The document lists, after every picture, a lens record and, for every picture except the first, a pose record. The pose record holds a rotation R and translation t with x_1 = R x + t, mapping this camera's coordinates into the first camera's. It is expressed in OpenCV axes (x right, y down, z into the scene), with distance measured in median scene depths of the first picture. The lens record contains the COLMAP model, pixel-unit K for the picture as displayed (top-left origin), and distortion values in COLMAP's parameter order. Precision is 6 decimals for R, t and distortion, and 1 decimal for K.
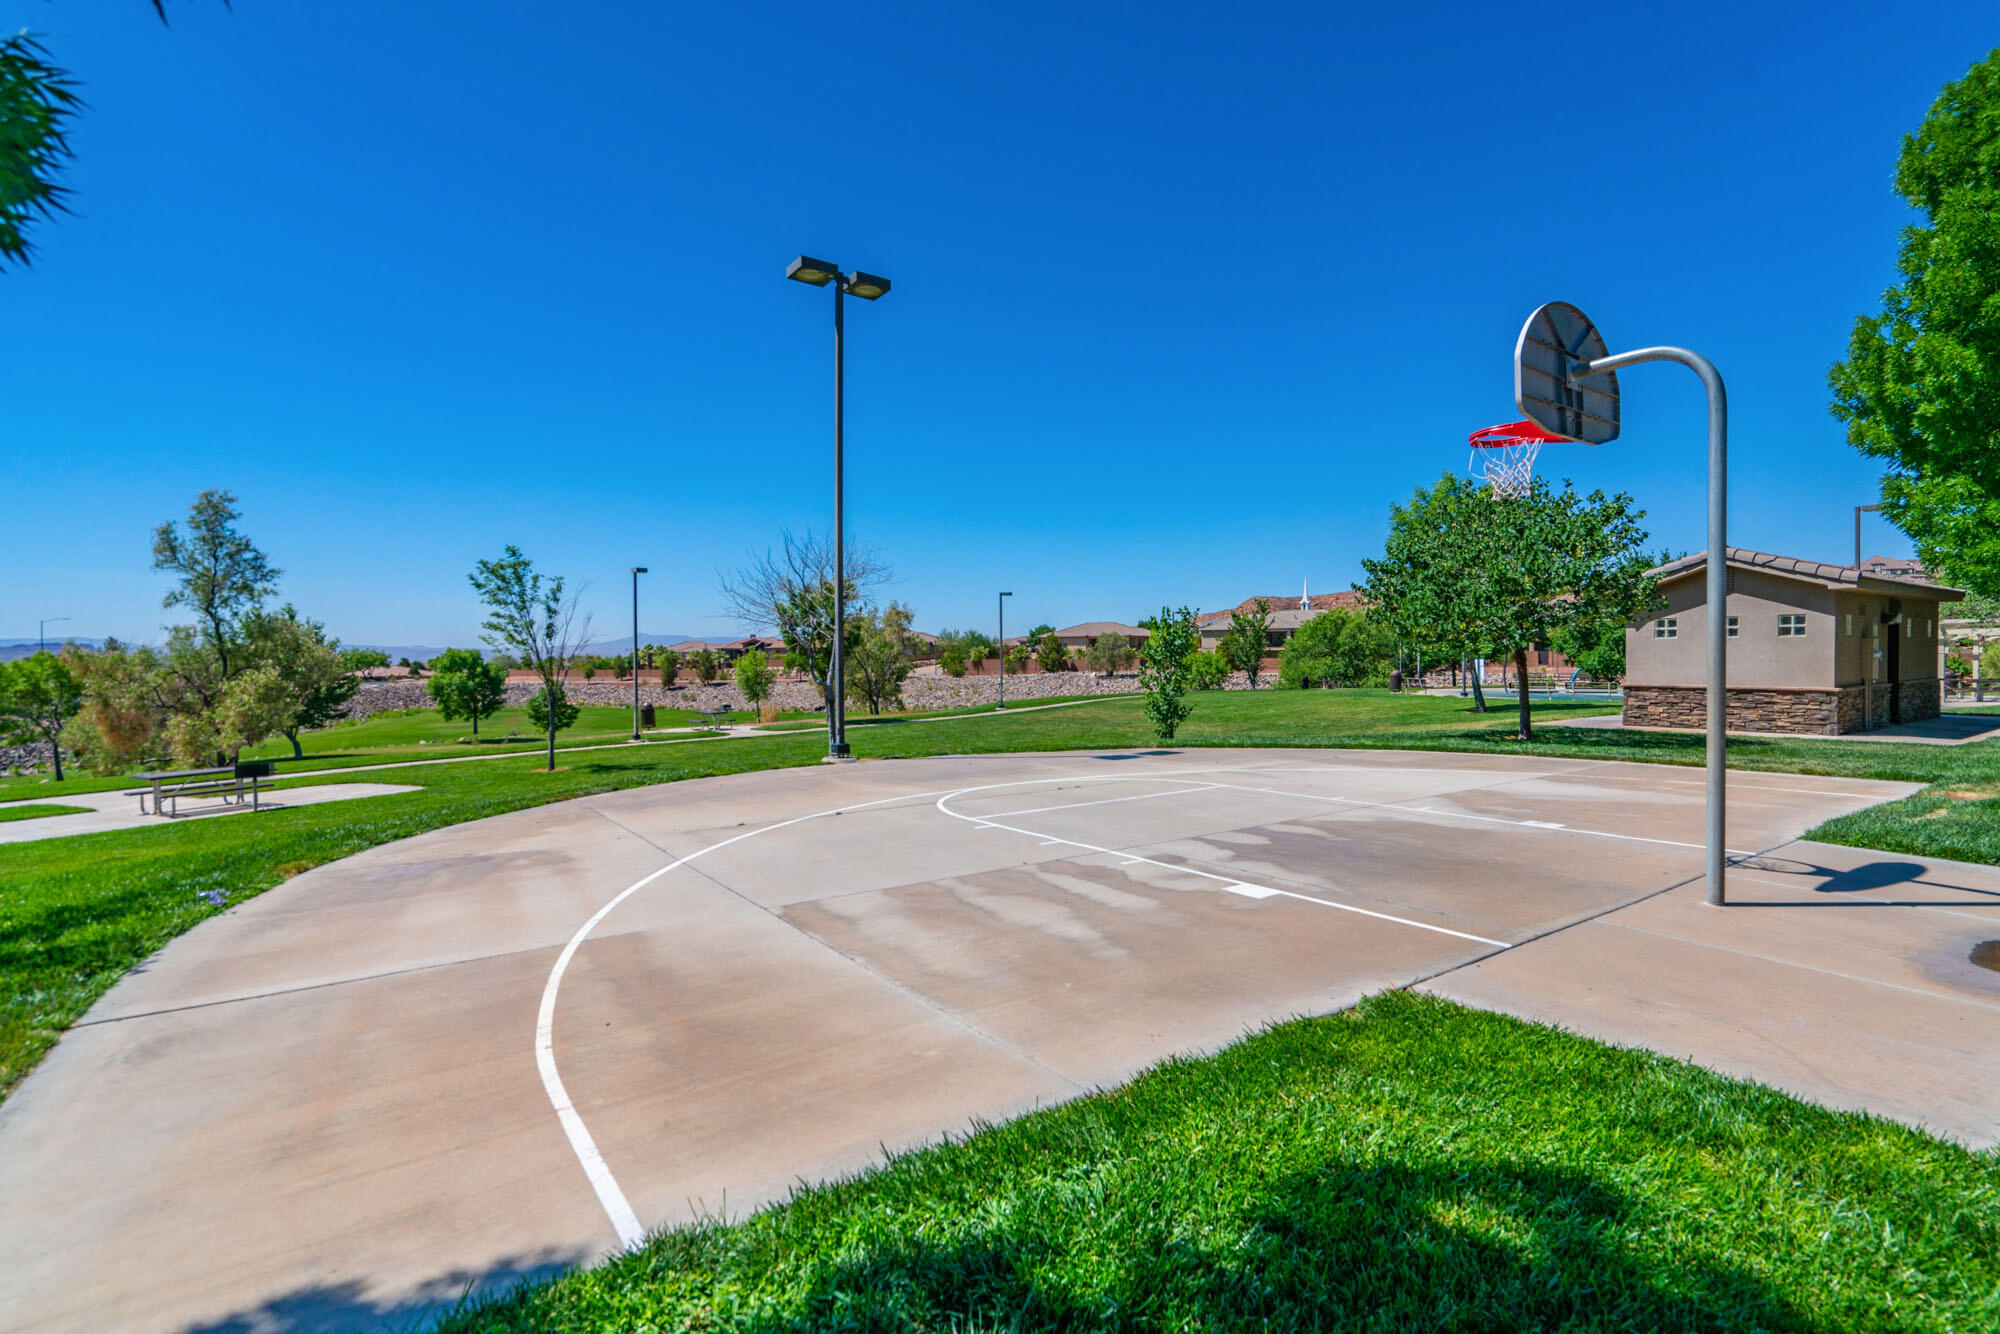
lens RADIAL K [[924.5, 0, 984.5], [0, 924.5, 671.7], [0, 0, 1]] dist [0.002467, 0.000370]
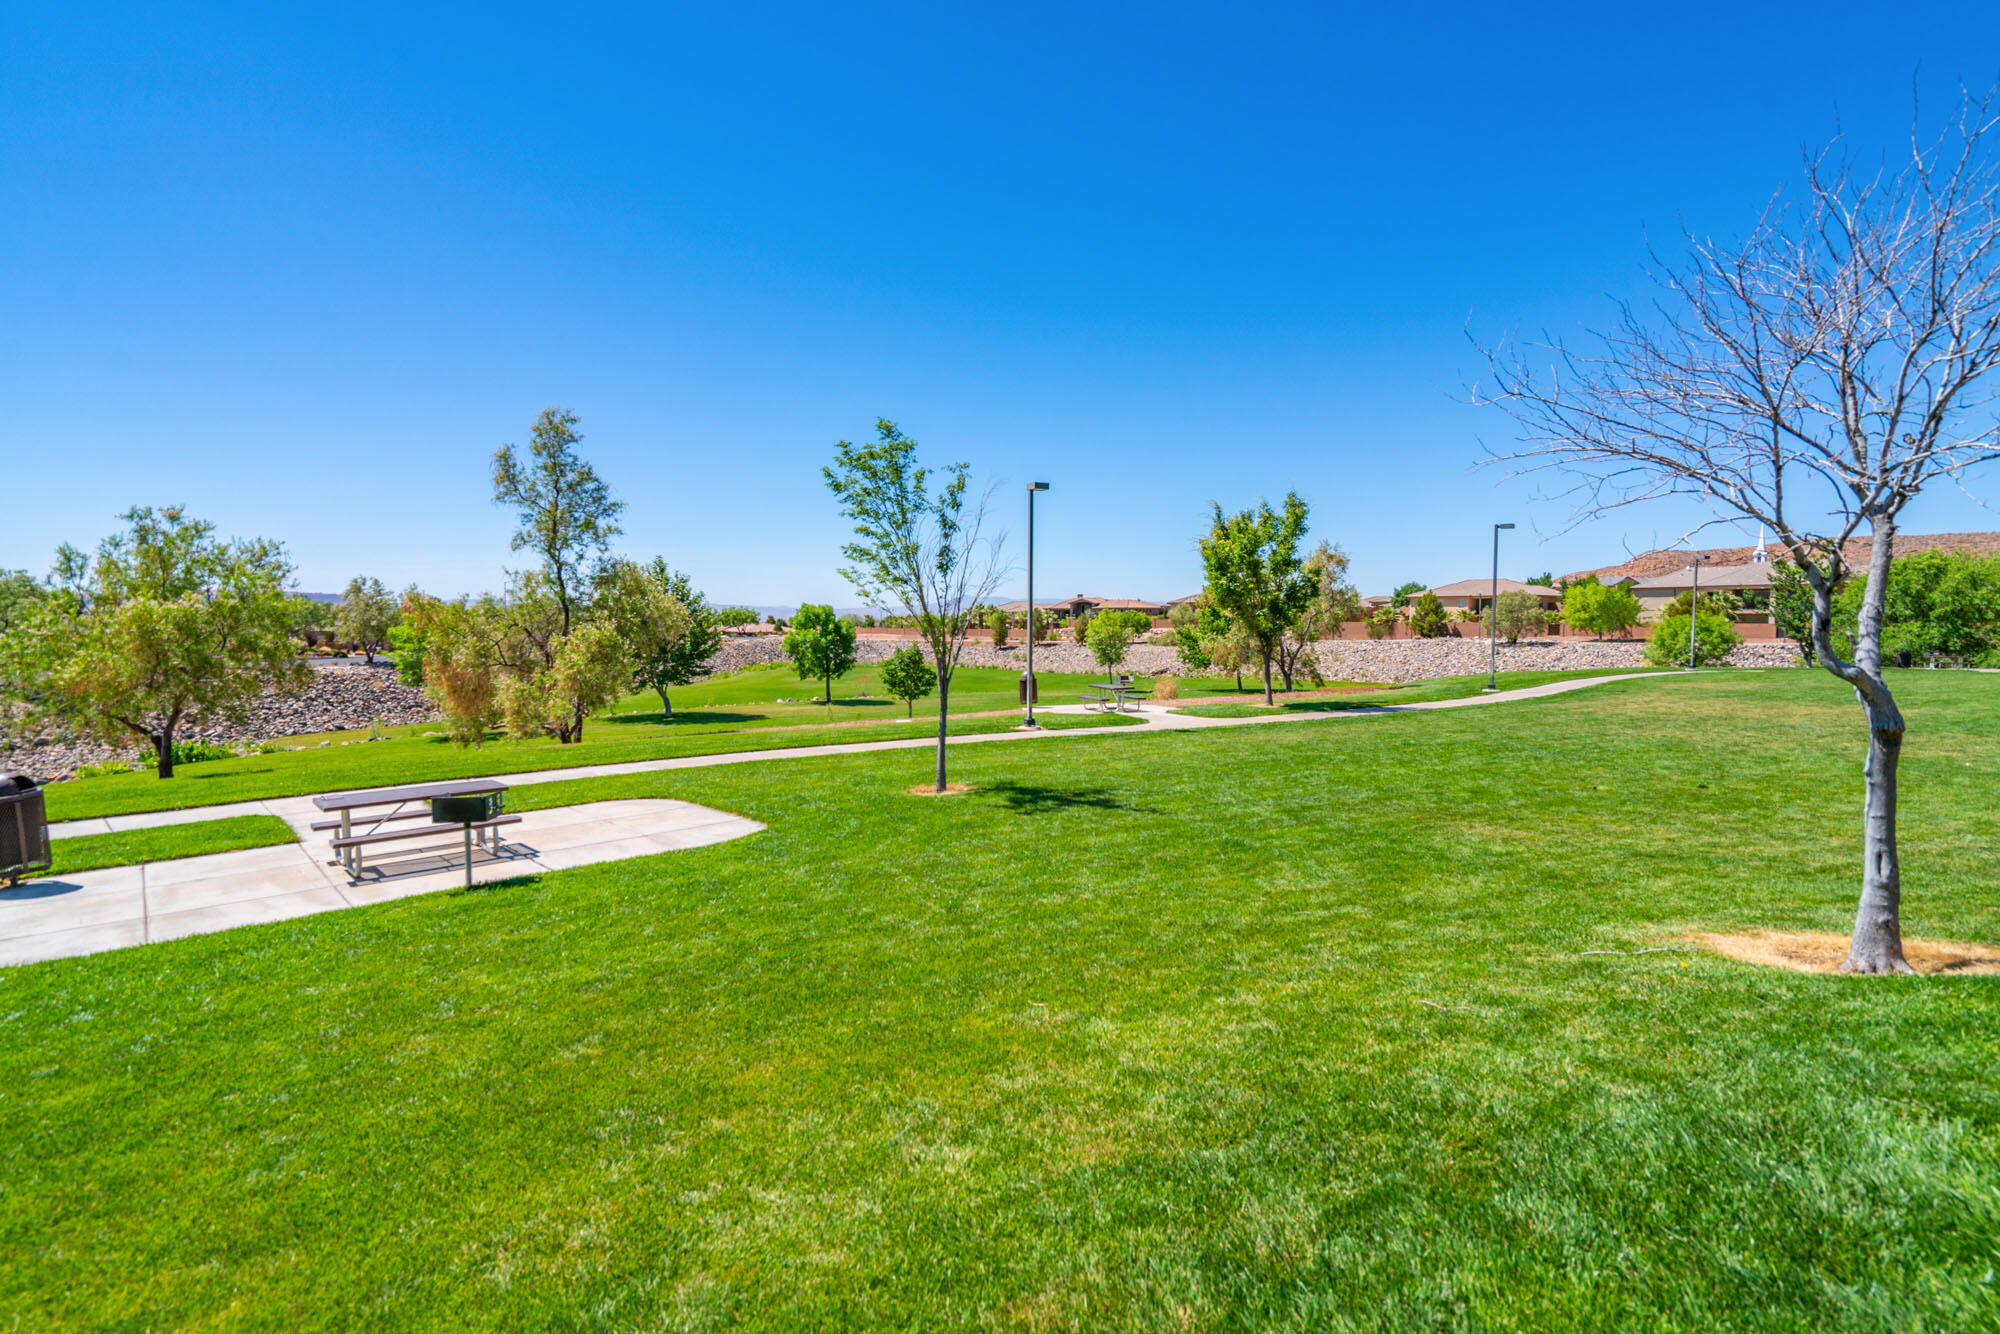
lens RADIAL K [[924.5, 0, 984.5], [0, 924.5, 671.7], [0, 0, 1]] dist [0.002467, 0.000370]
pose [[0.944460, 0.027089, -0.327507, -0.147241], [-0.013471, 0.998950, 0.043777, 0.000658], [0.328349, -0.036934, 0.943834, 0.263839]]
